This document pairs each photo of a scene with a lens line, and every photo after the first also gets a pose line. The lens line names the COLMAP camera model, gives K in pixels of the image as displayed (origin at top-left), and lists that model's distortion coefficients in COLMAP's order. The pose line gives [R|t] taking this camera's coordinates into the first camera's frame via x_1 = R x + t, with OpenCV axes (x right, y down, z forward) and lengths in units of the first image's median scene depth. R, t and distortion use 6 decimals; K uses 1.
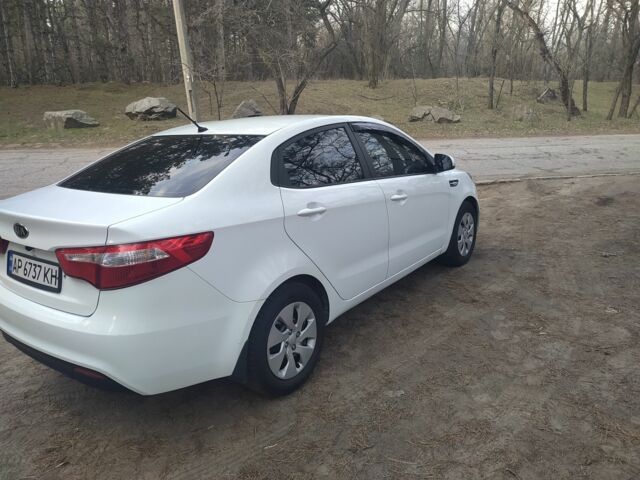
lens RADIAL K [[475.3, 0, 315.7], [0, 475.3, 245.7], [0, 0, 1]] dist [0.045479, -0.037470]
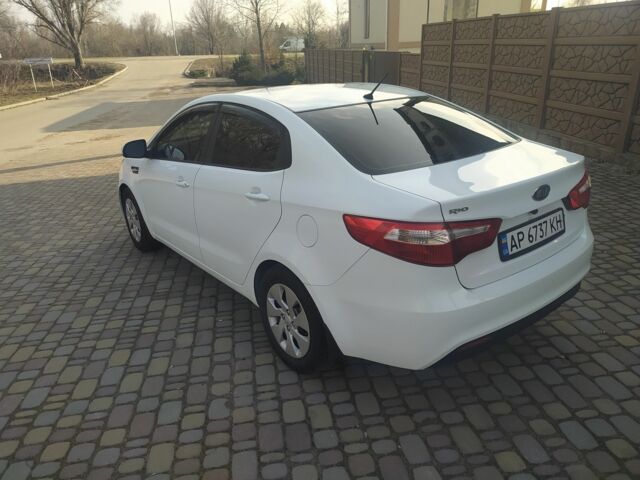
lens RADIAL K [[475.3, 0, 309.9], [0, 475.3, 245.6], [0, 0, 1]] dist [0.045479, -0.037470]
pose [[0.283401, -0.314687, 0.905901, -1.316384], [0.295794, 0.927256, 0.229569, -0.233472], [-0.912245, 0.202900, 0.355867, 0.873042]]
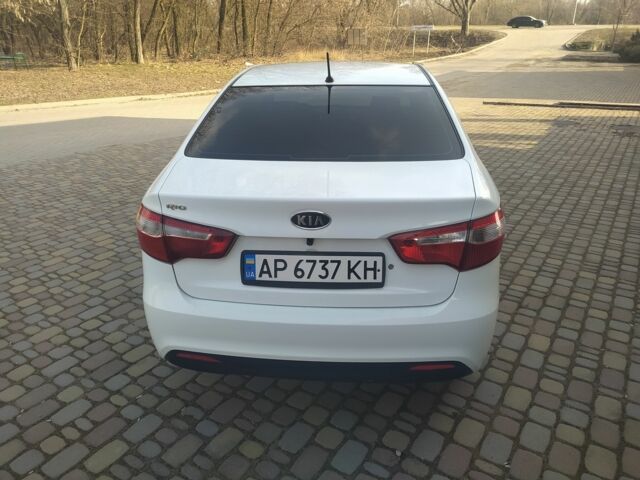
lens RADIAL K [[475.3, 0, 322.6], [0, 475.3, 241.9], [0, 0, 1]] dist [0.045479, -0.037470]
pose [[0.846666, -0.168072, 0.504885, -0.779284], [0.114248, 0.984098, 0.136009, -0.077970], [-0.519715, -0.057472, 0.852404, 0.269953]]
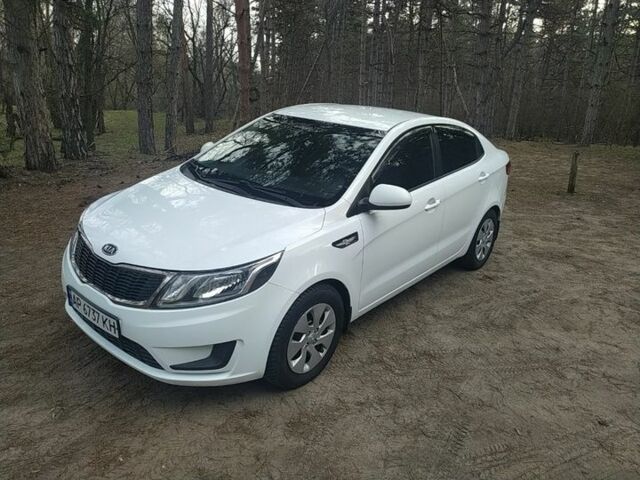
lens RADIAL K [[475.3, 0, 311.4], [0, 475.3, 236.3], [0, 0, 1]] dist [0.045479, -0.037470]
pose [[-0.997397, -0.047768, 0.054009, -0.013942], [-0.008847, 0.824477, 0.565826, -0.844228], [-0.071557, 0.563876, -0.822754, 2.682915]]
